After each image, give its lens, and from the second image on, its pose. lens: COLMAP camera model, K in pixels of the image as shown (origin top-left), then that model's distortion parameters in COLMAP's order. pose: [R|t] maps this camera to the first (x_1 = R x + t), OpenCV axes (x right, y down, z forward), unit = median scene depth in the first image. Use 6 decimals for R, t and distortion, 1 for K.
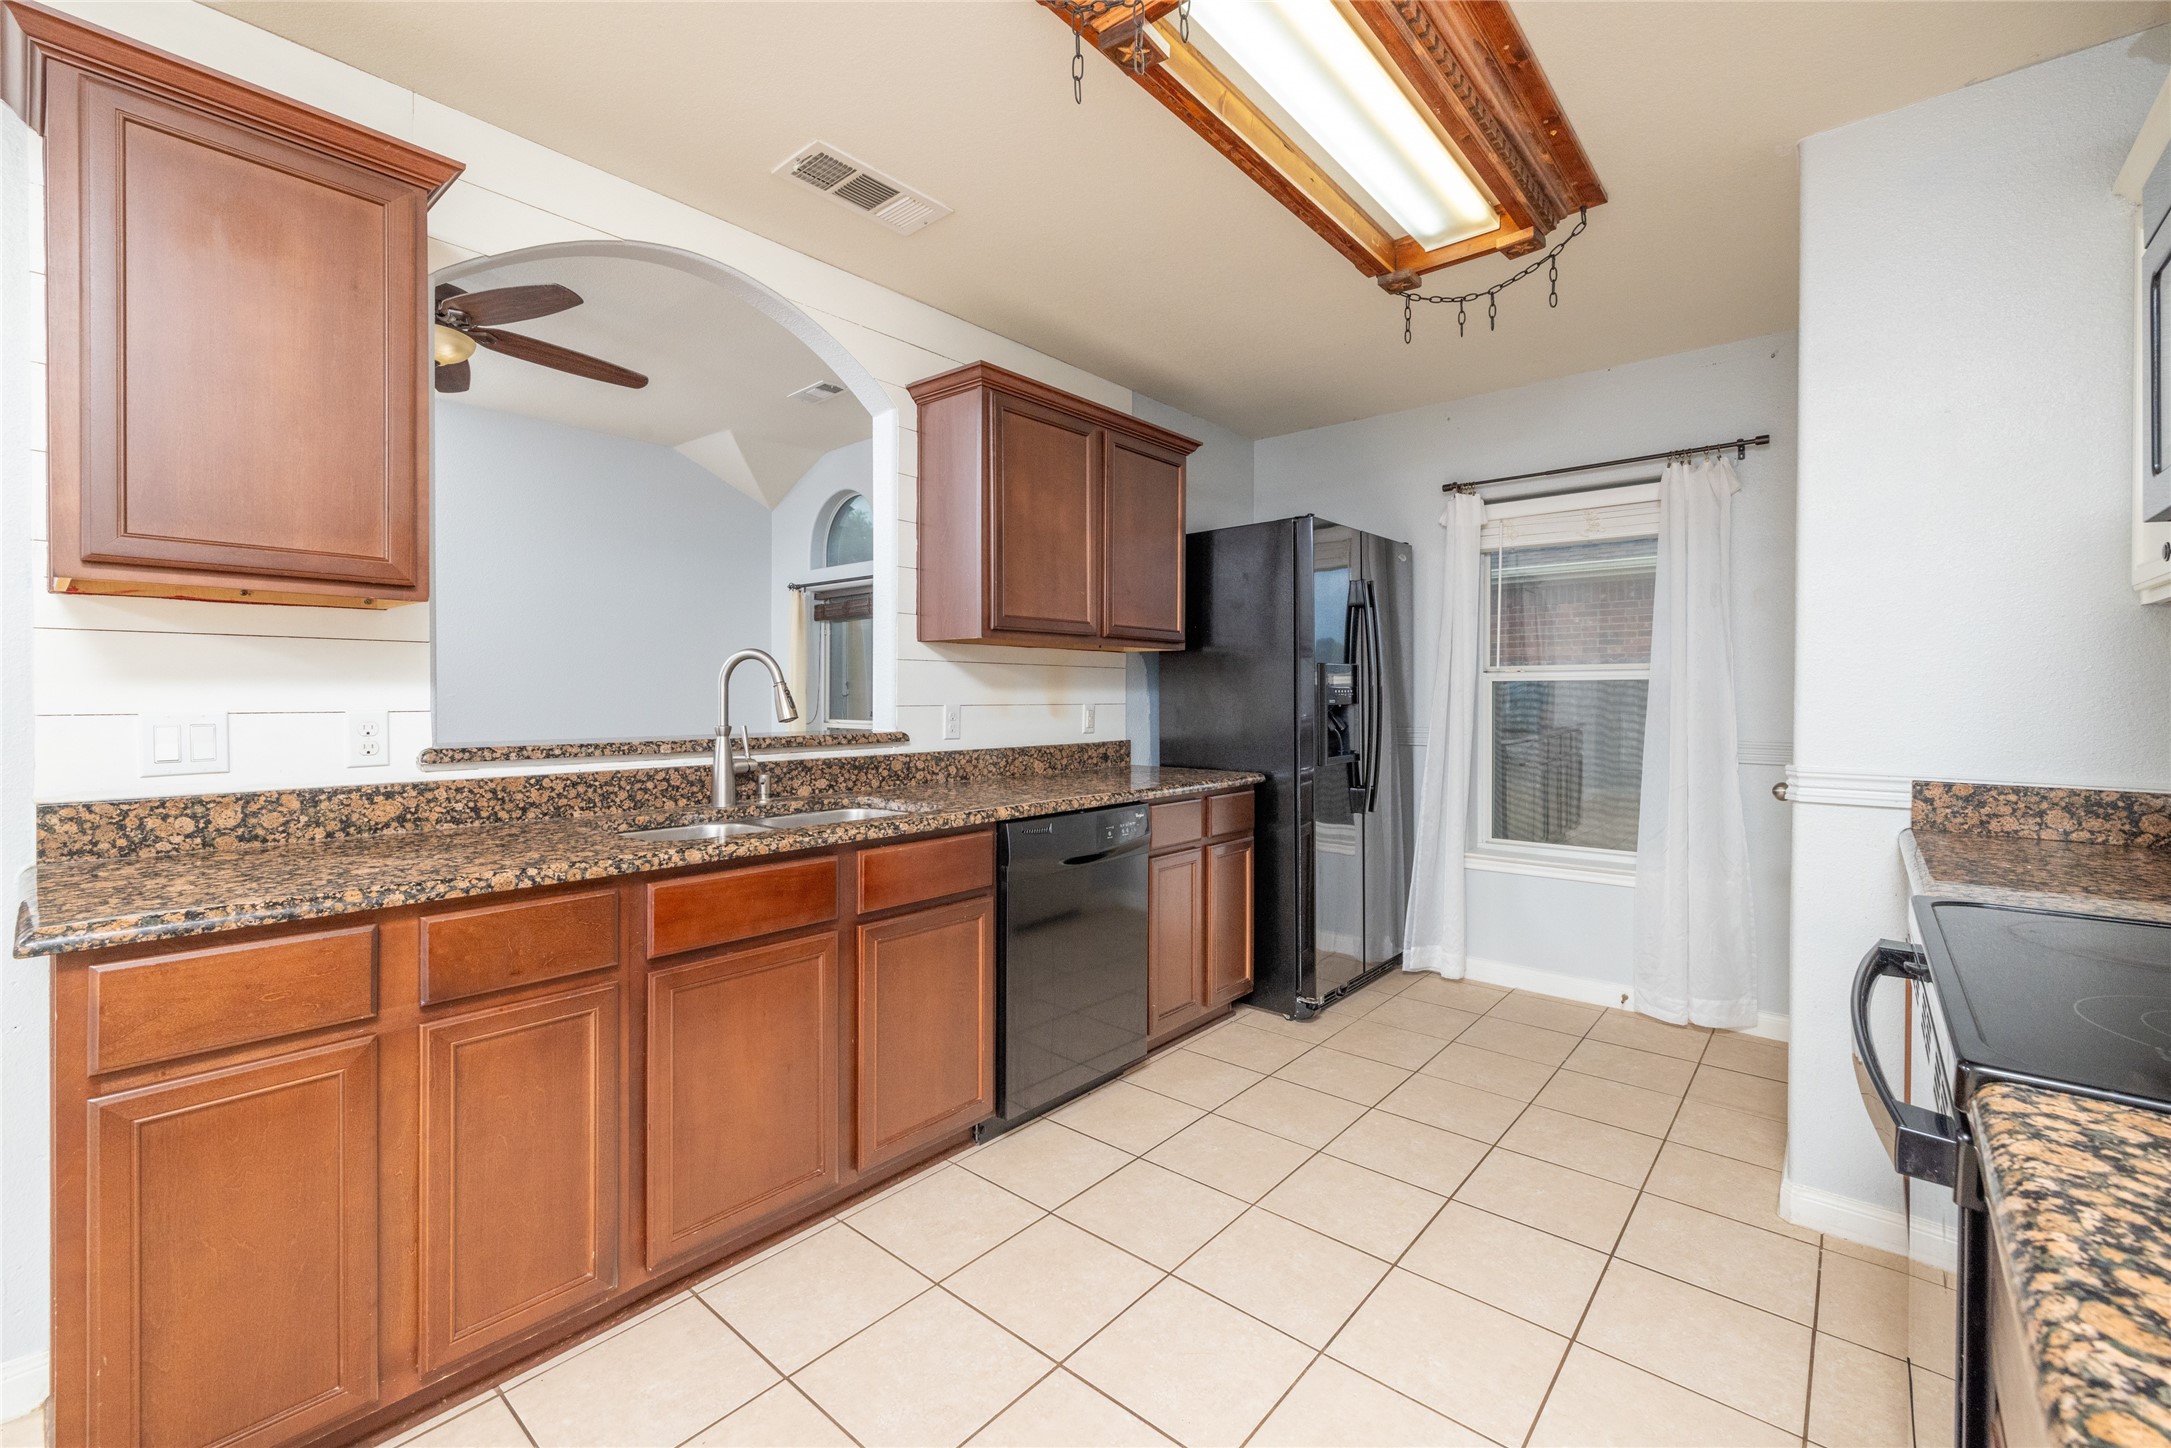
lens RADIAL K [[930.6, 0, 1082.8], [0, 930.6, 701.6], [0, 0, 1]] dist [-0.000387, 0.000410]
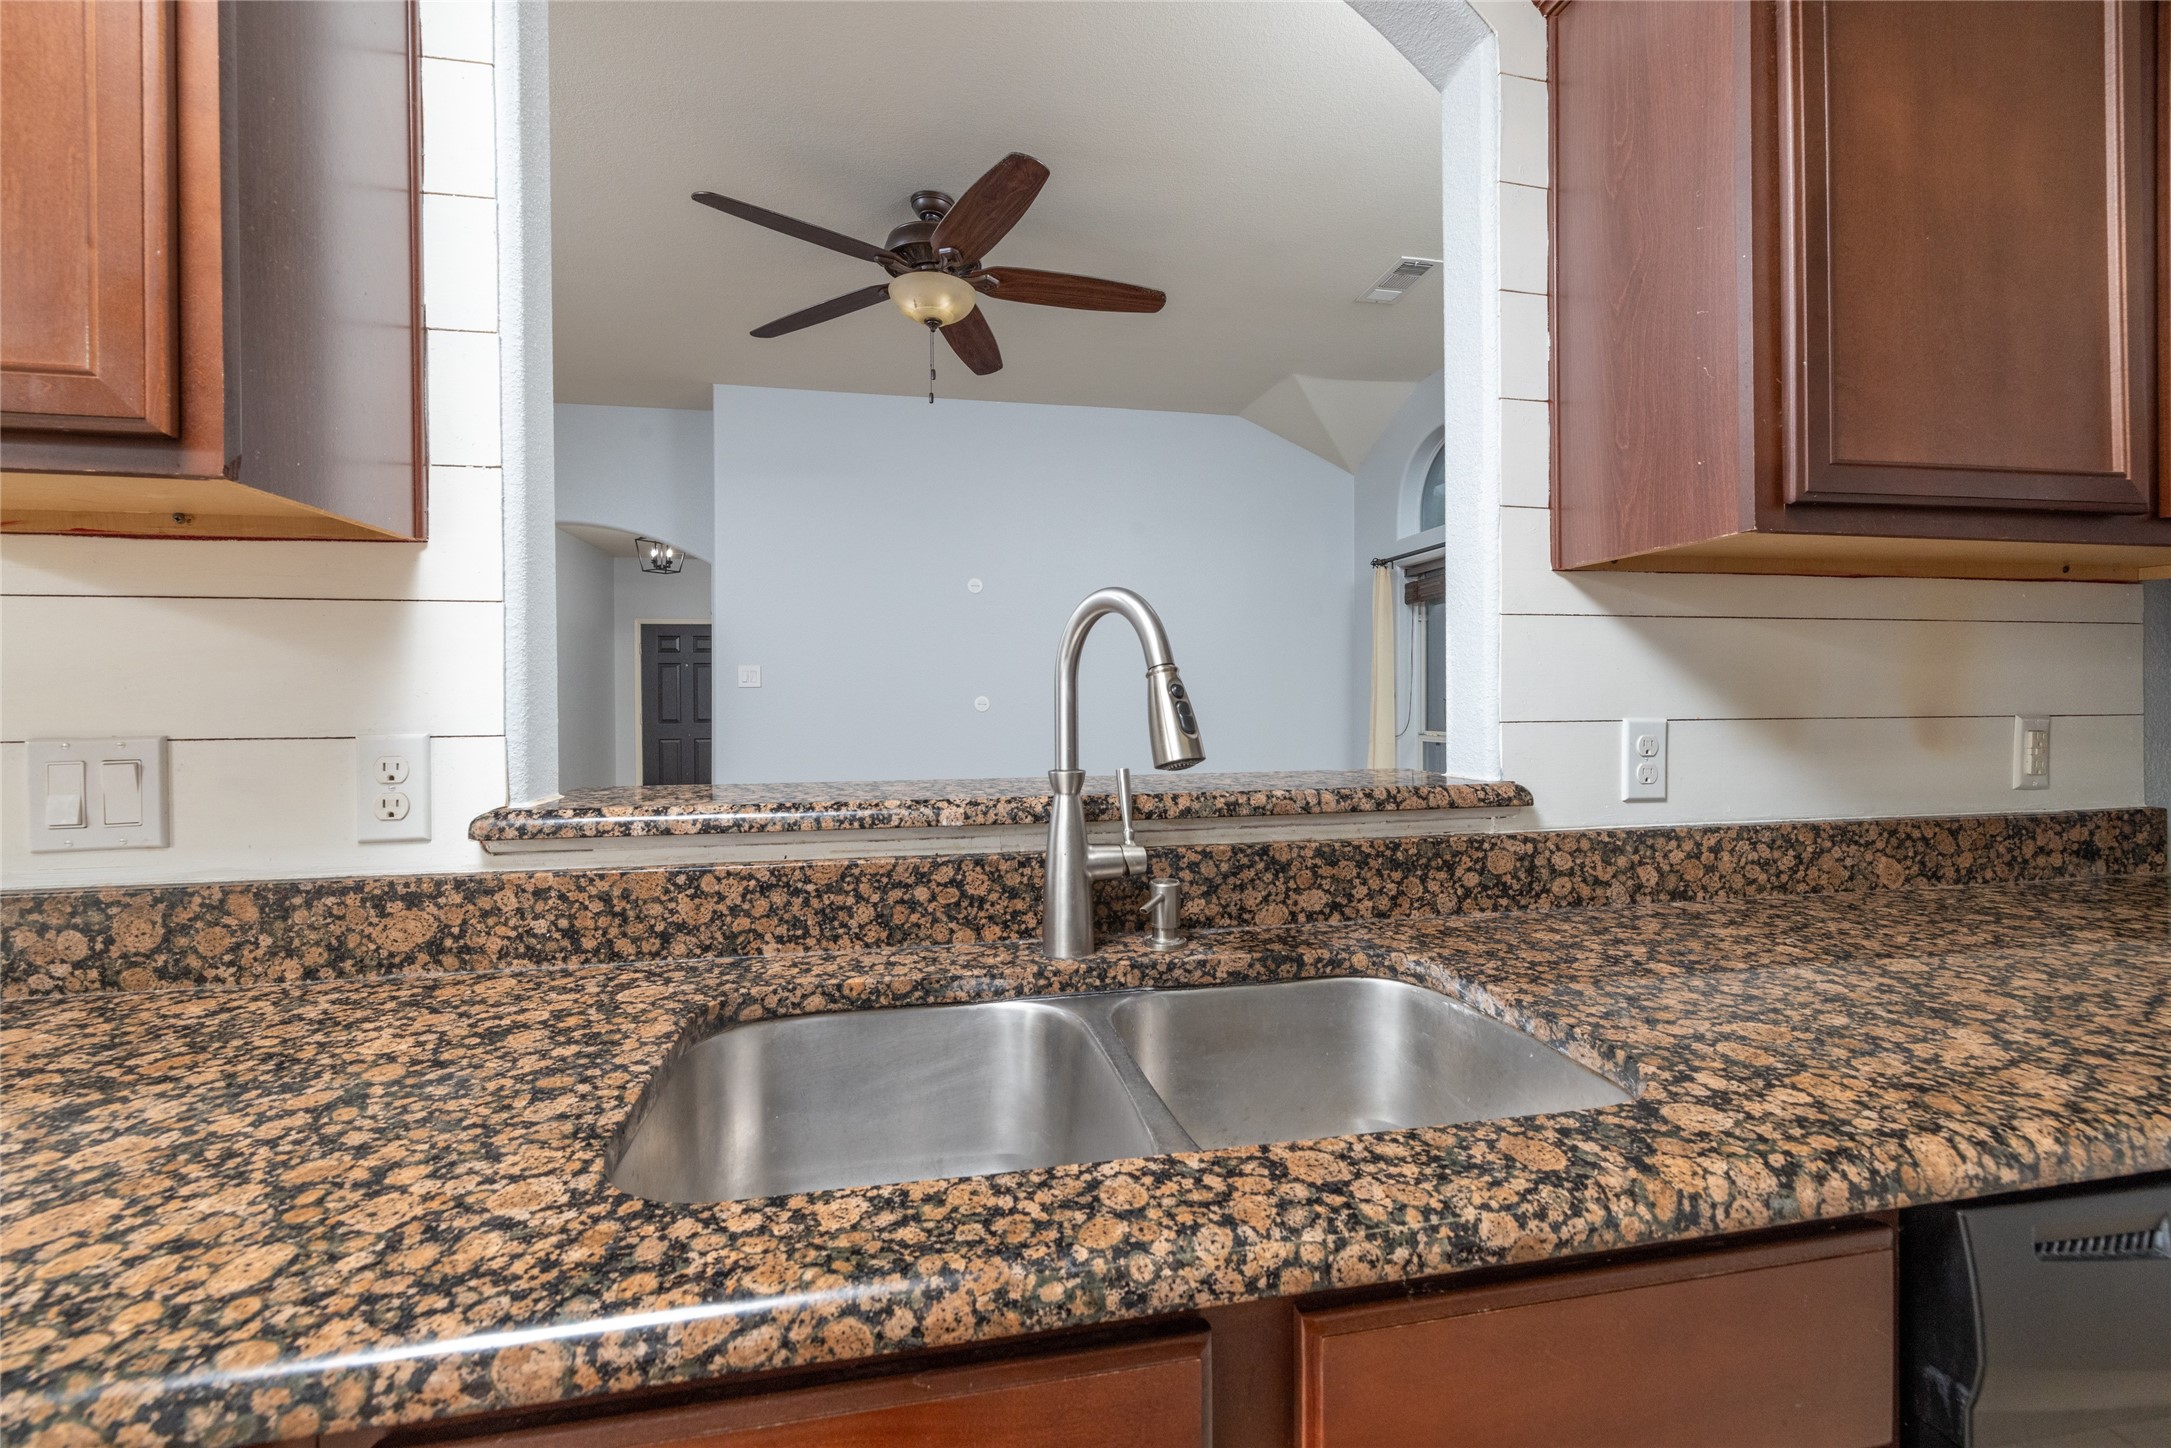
lens RADIAL K [[930.6, 0, 1073.8], [0, 930.6, 700.5], [0, 0, 1]] dist [-0.000387, 0.000410]
pose [[0.795450, -0.008672, -0.605957, -0.119954], [0.003836, 0.999950, -0.009276, -0.002674], [0.606007, 0.005054, 0.795443, 0.672235]]
